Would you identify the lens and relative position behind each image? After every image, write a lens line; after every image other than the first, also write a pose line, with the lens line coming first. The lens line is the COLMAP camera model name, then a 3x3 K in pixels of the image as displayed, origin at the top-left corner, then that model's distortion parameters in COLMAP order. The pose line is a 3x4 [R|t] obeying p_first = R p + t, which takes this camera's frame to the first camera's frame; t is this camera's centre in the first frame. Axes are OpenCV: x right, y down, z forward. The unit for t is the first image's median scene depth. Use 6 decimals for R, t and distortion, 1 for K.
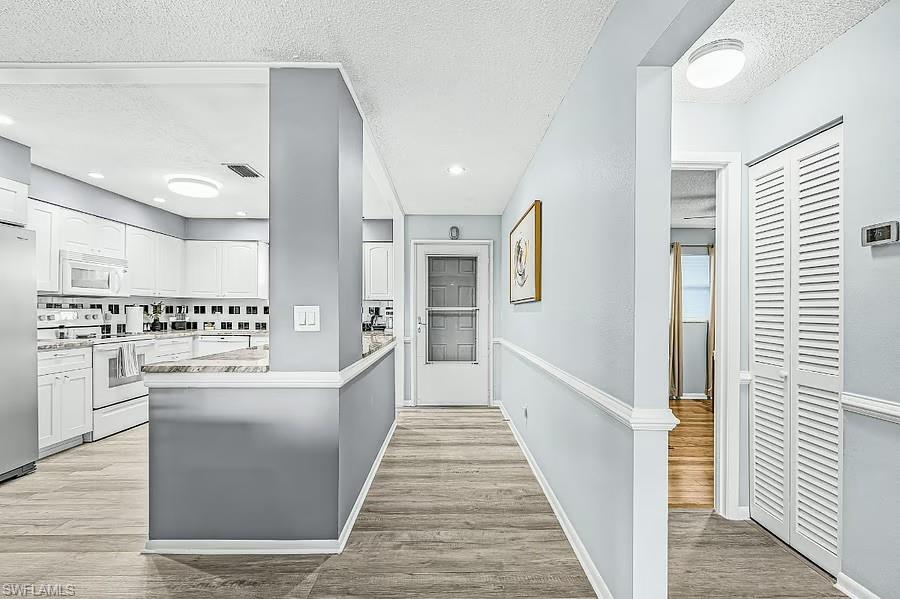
lens RADIAL K [[403.5, 0, 452.9], [0, 403.5, 304.9], [0, 0, 1]] dist [-0.001666, -0.000752]
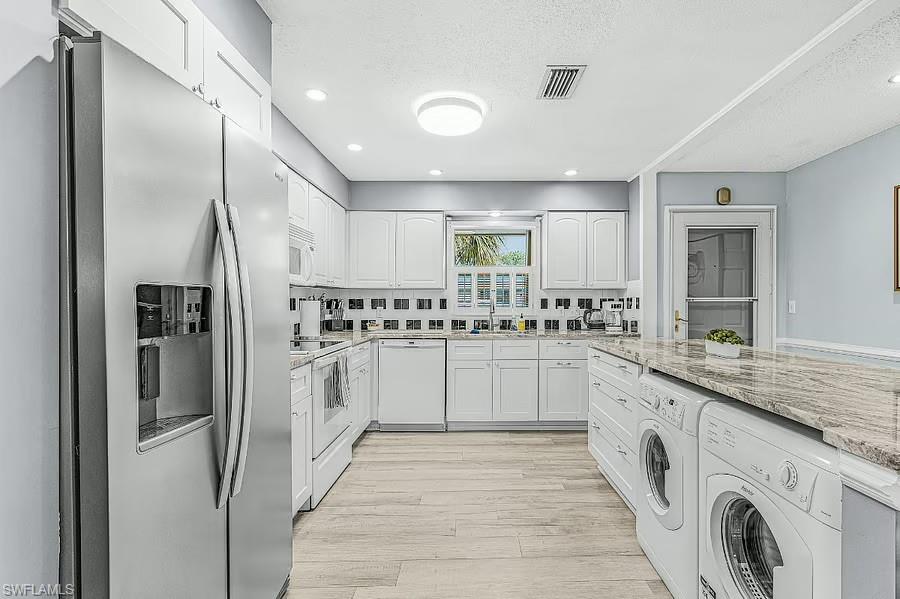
lens RADIAL K [[423.8, 0, 474.0], [0, 423.8, 302.4], [0, 0, 1]] dist [0.000543, 0.000008]
pose [[0.999936, -0.009348, -0.006428, -0.448117], [0.009423, 0.999887, 0.011693, 0.001673], [0.006318, -0.011753, 0.999911, 0.222957]]
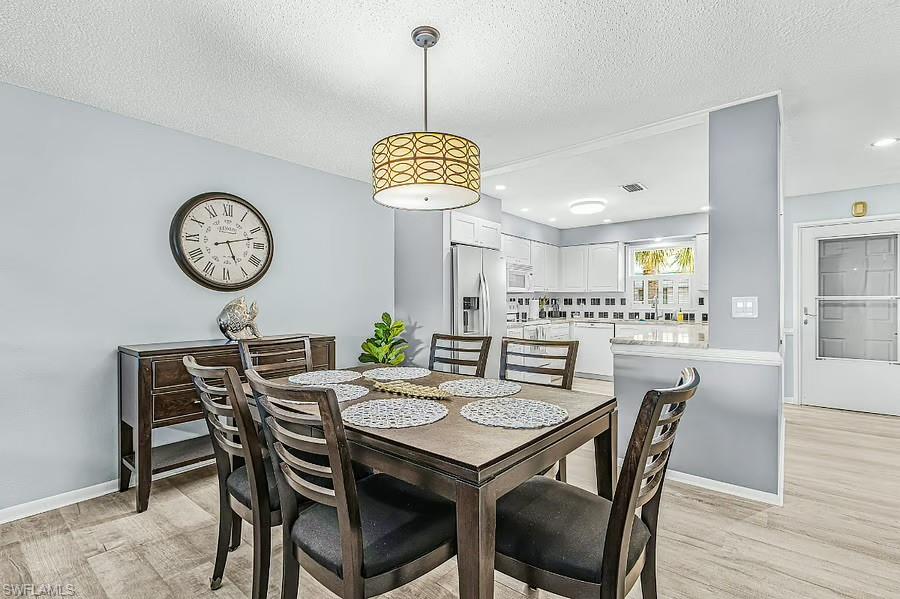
lens RADIAL K [[403.5, 0, 452.9], [0, 403.5, 304.9], [0, 0, 1]] dist [-0.001666, -0.000752]
pose [[0.762977, -0.003512, -0.646416, -0.102817], [0.016692, 0.999759, 0.014270, -0.002146], [0.646210, -0.021677, 0.762852, -0.208022]]
